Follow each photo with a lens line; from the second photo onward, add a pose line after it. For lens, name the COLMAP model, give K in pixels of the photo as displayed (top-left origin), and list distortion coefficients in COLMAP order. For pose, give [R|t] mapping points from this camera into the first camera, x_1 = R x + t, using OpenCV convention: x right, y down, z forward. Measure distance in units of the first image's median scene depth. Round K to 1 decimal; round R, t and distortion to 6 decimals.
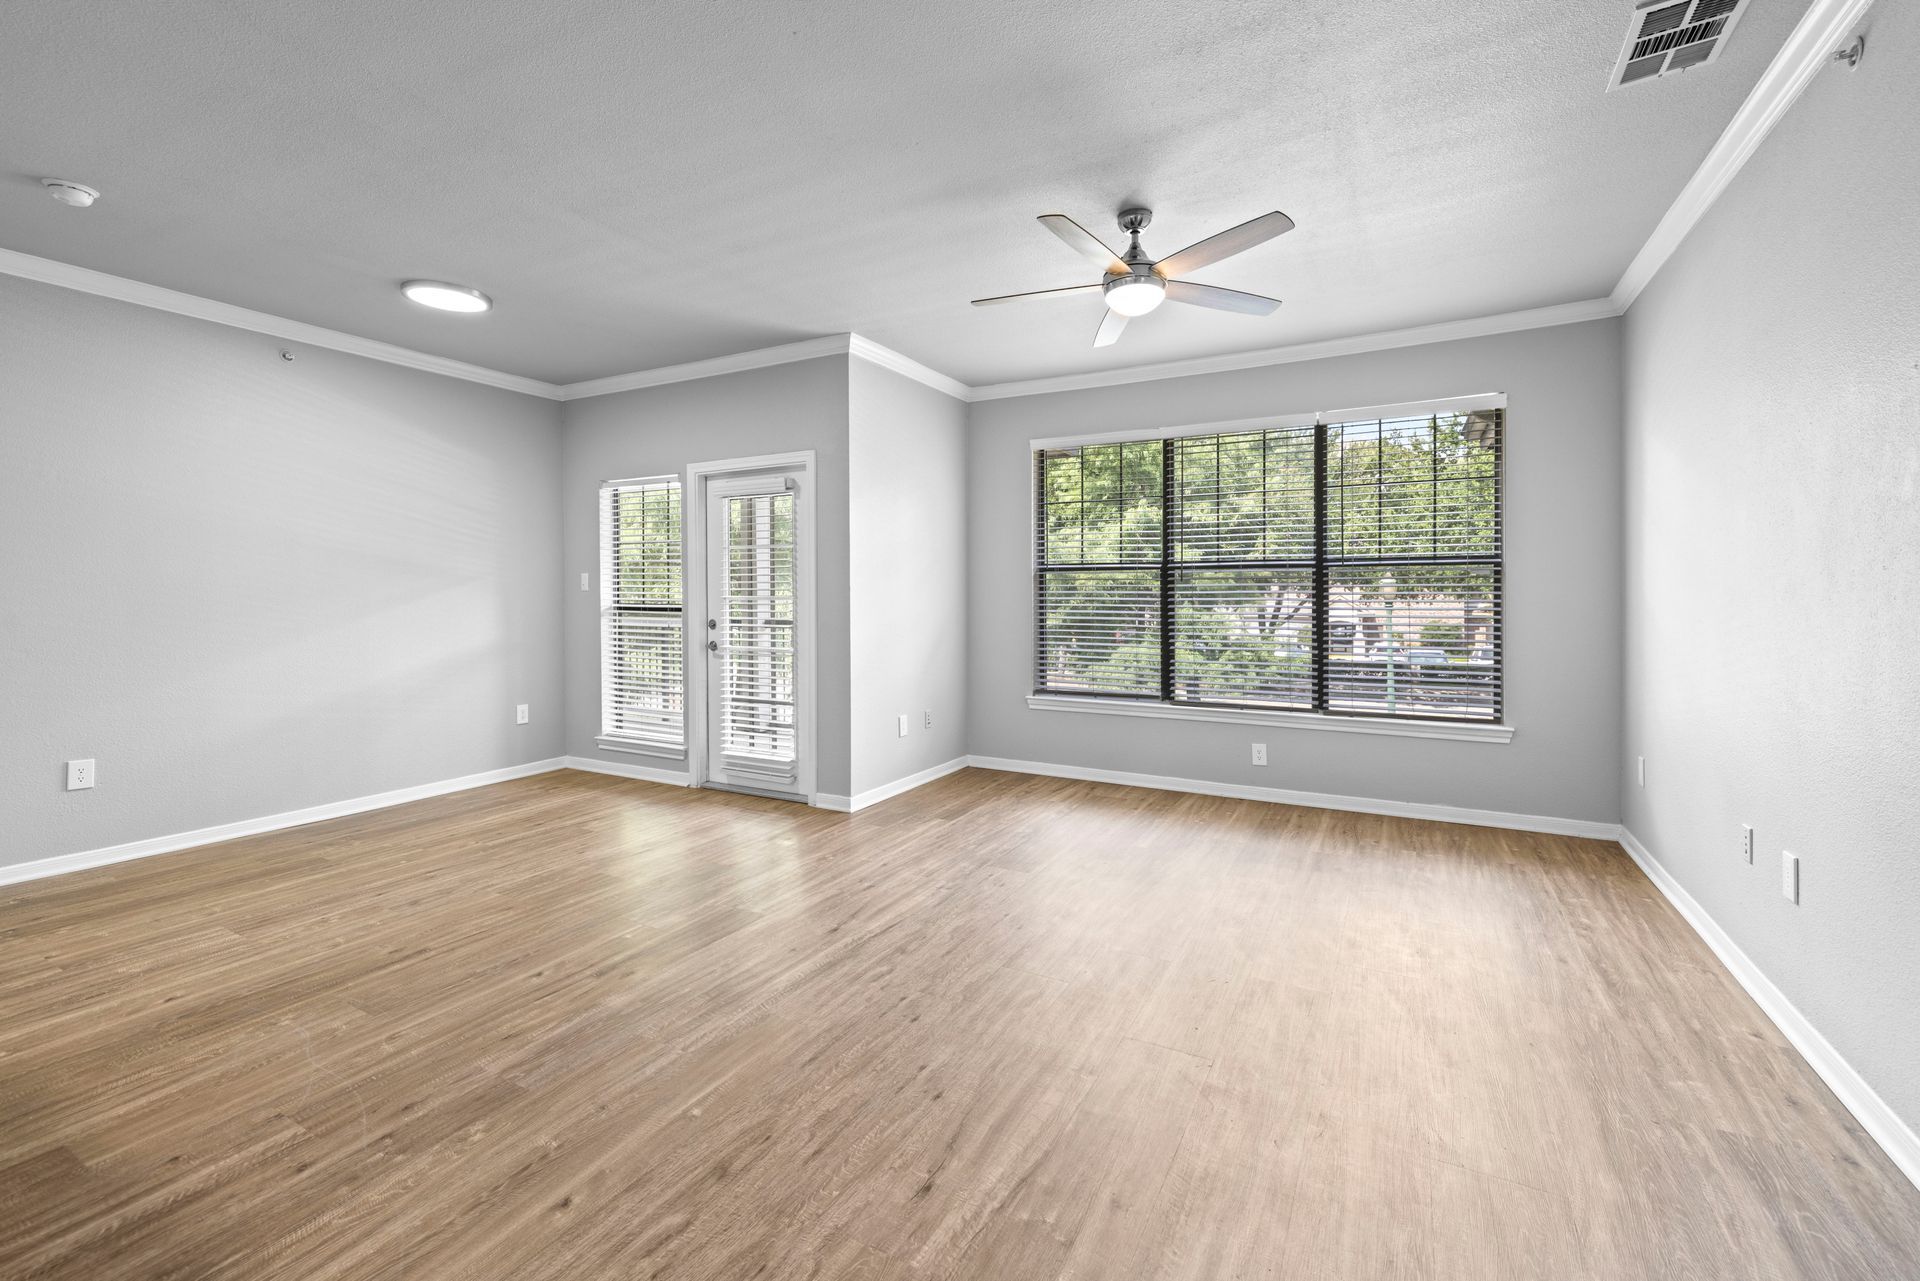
lens RADIAL K [[816.0, 0, 961.4], [0, 816.0, 599.4], [0, 0, 1]] dist [0.002946, 0.000056]
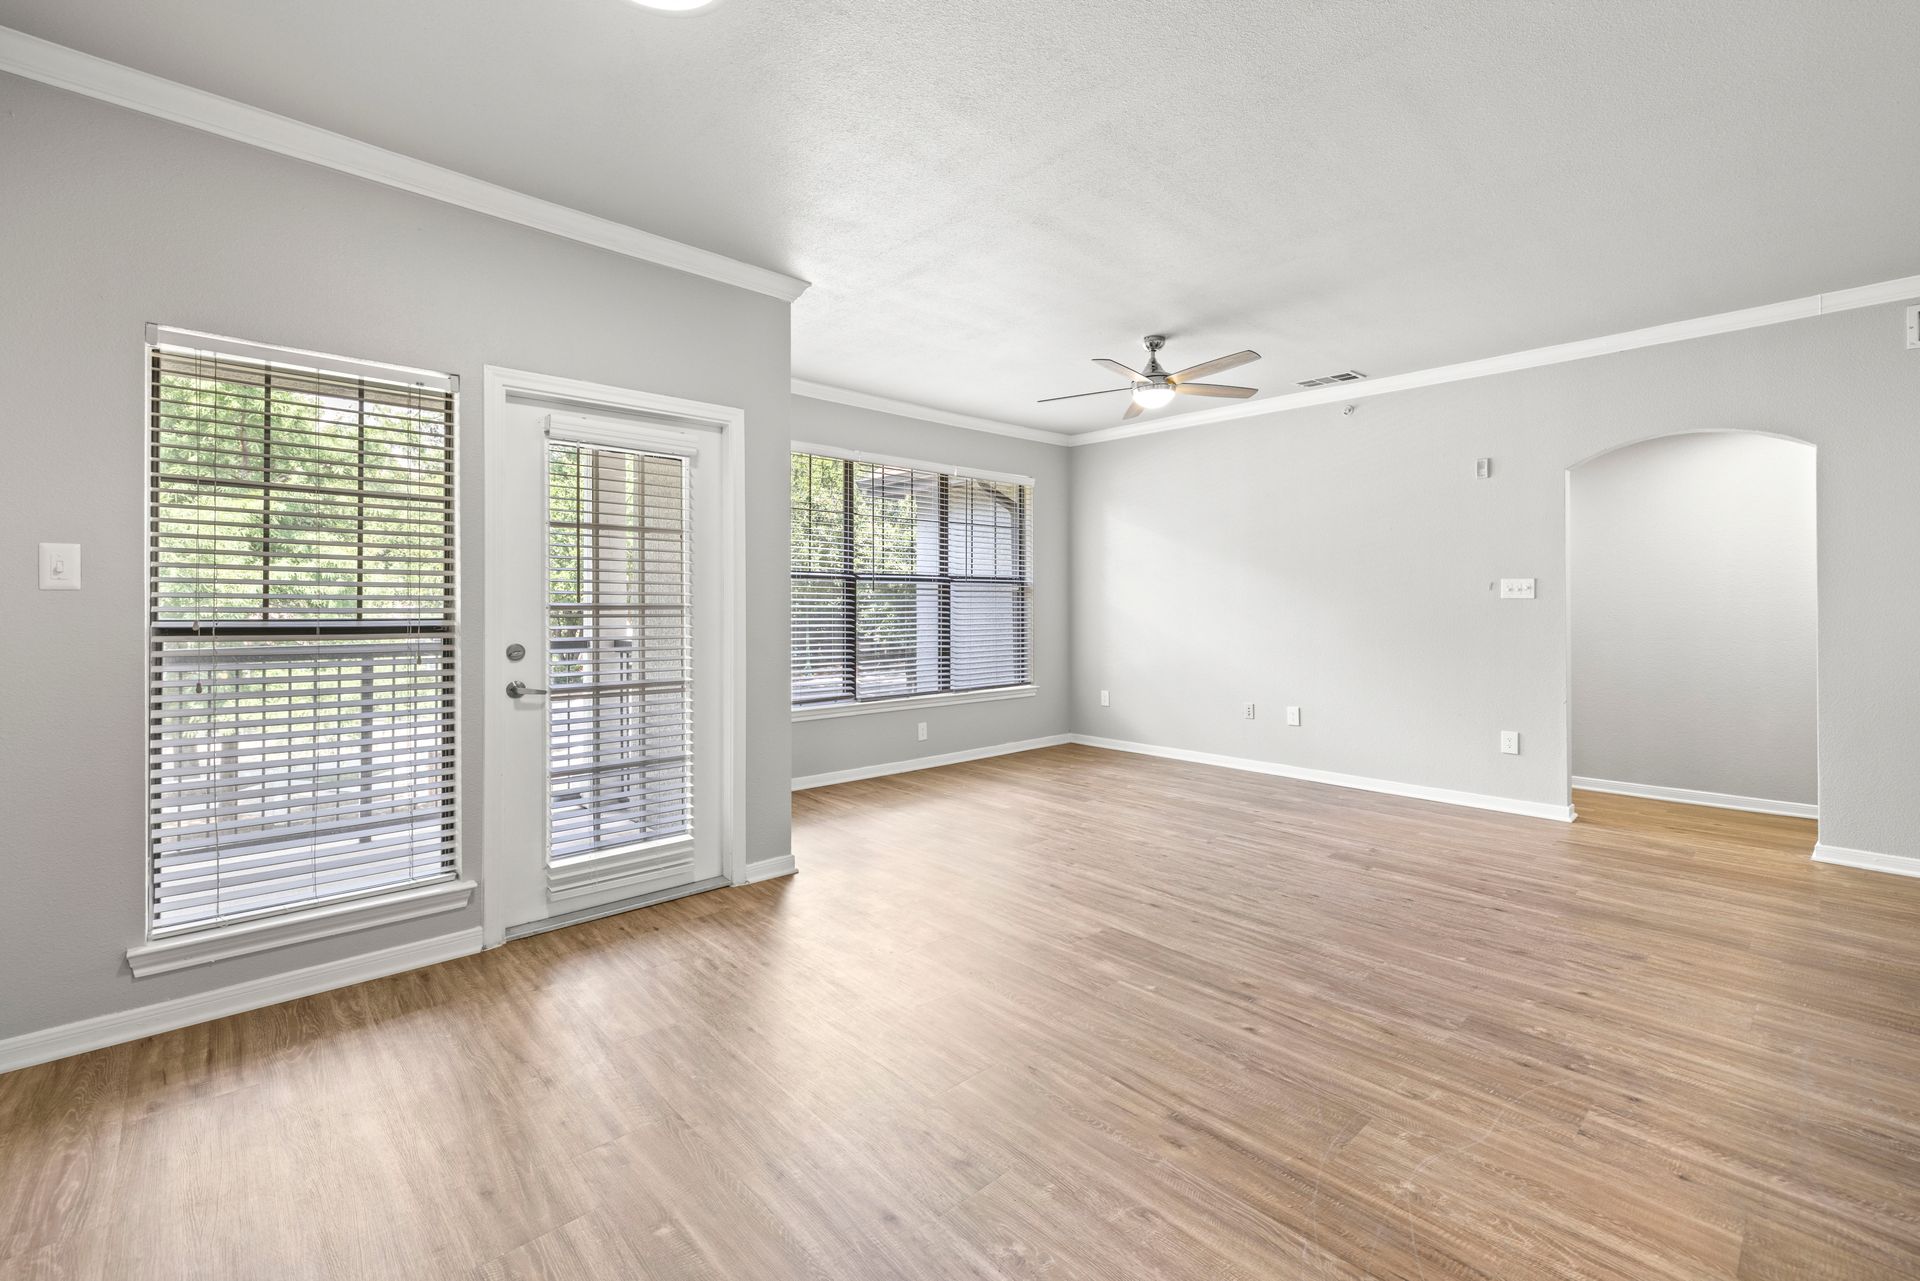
lens RADIAL K [[822.3, 0, 950.4], [0, 822.3, 591.0], [0, 0, 1]] dist [0.001630, 0.000023]
pose [[0.320368, 0.015490, 0.947167, -1.573242], [0.005052, 0.999824, -0.018060, -0.001428], [-0.947280, 0.010571, 0.320233, 1.086413]]
